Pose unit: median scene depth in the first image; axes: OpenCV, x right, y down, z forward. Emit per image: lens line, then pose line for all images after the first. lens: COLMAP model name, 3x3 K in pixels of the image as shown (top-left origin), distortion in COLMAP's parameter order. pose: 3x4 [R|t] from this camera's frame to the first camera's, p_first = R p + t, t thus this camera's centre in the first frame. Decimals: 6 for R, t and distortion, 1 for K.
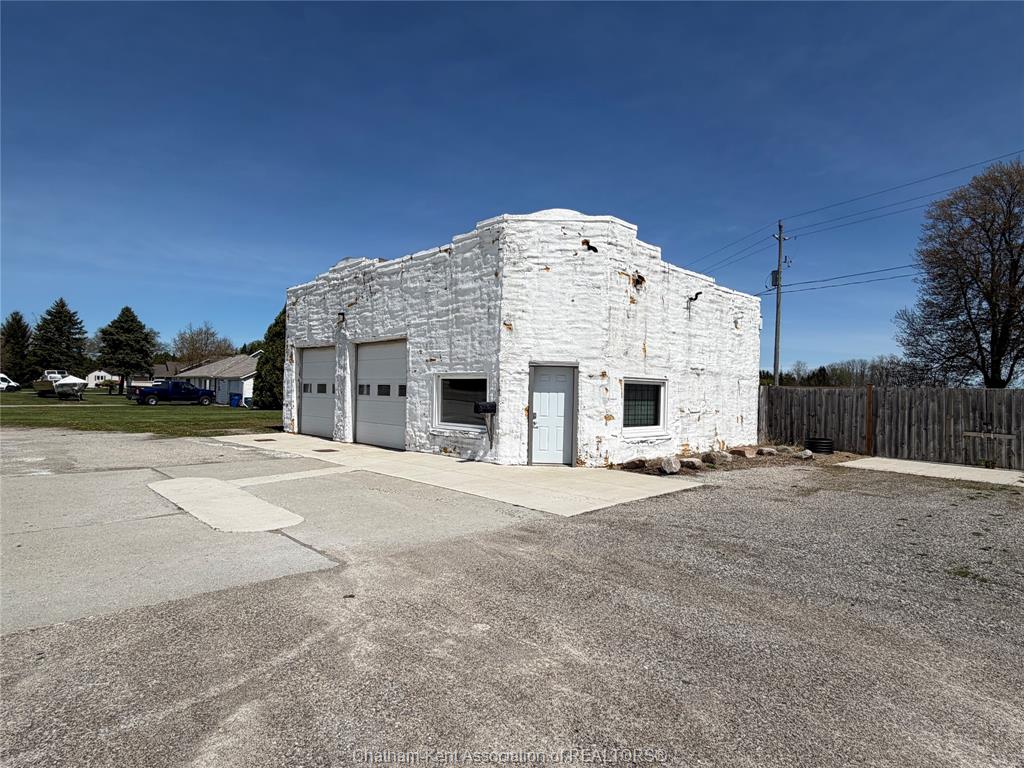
lens RADIAL K [[565.0, 0, 513.4], [0, 565.0, 389.8], [0, 0, 1]] dist [-0.004414, -0.004906]
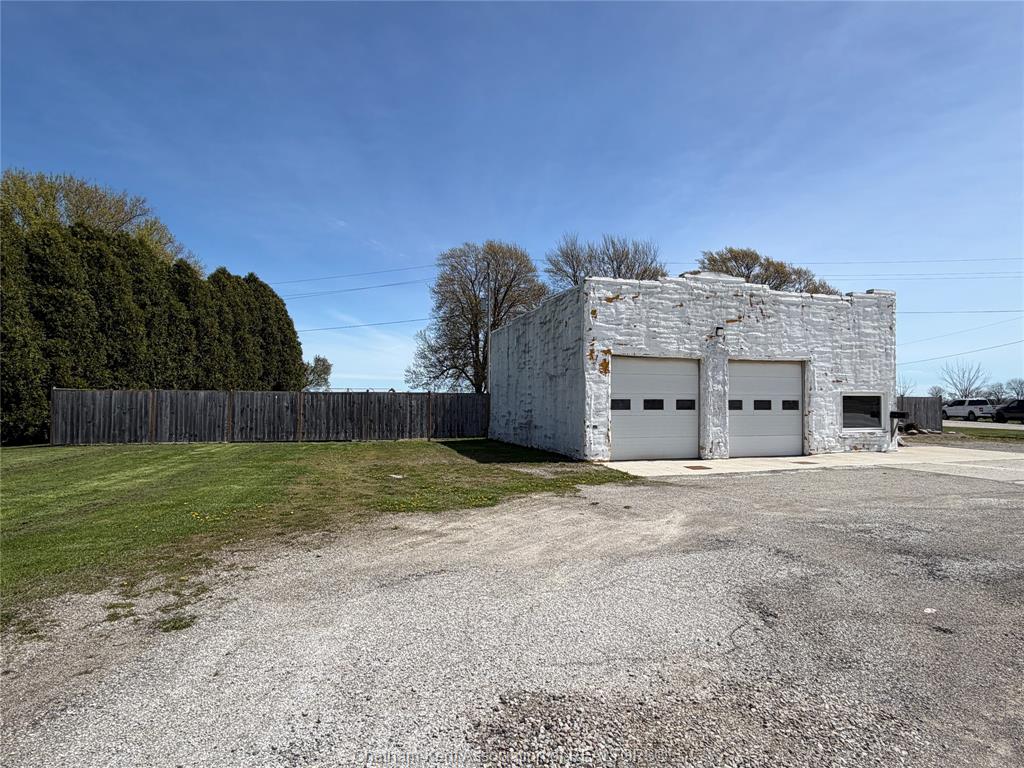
lens RADIAL K [[565.0, 0, 509.9], [0, 565.0, 385.4], [0, 0, 1]] dist [-0.004414, -0.004906]
pose [[0.460618, 0.004274, 0.887588, -1.616367], [0.002456, 0.999978, -0.006089, -0.036006], [-0.887595, 0.004984, 0.460597, 1.050189]]
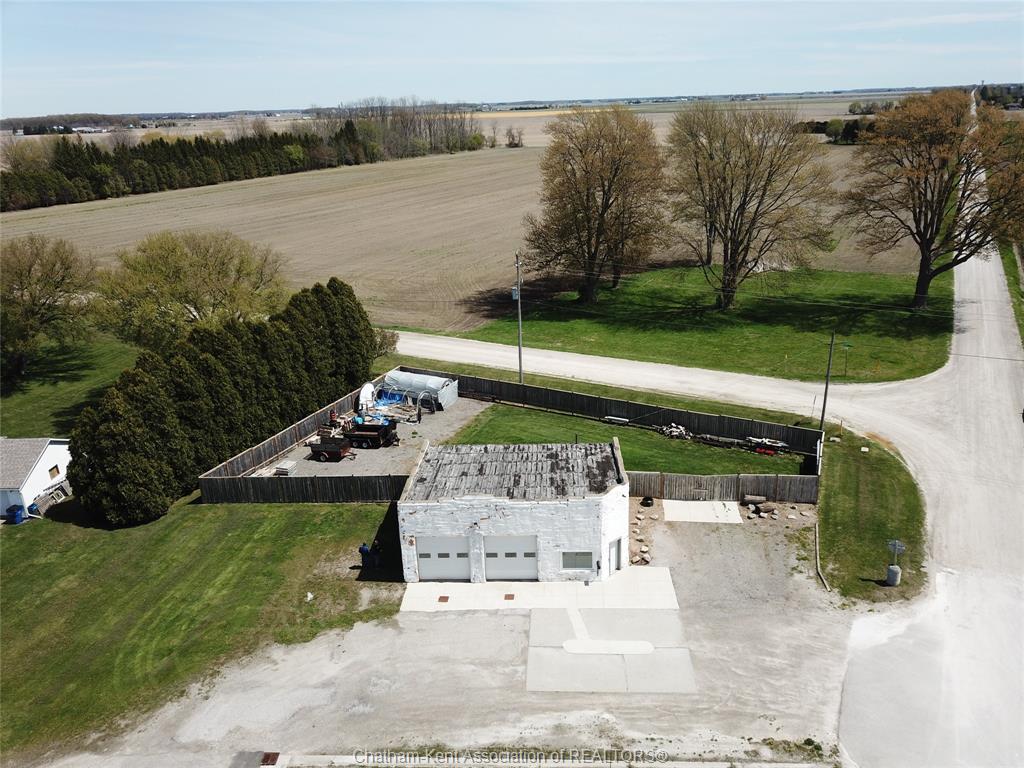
lens RADIAL K [[785.5, 0, 514.2], [0, 785.5, 379.4], [0, 0, 1]] dist [0.009502, -0.006896]
pose [[0.733032, -0.272217, 0.623347, -2.029873], [0.051558, 0.936025, 0.348135, -1.764290], [-0.678237, -0.223056, 0.700172, -0.941043]]
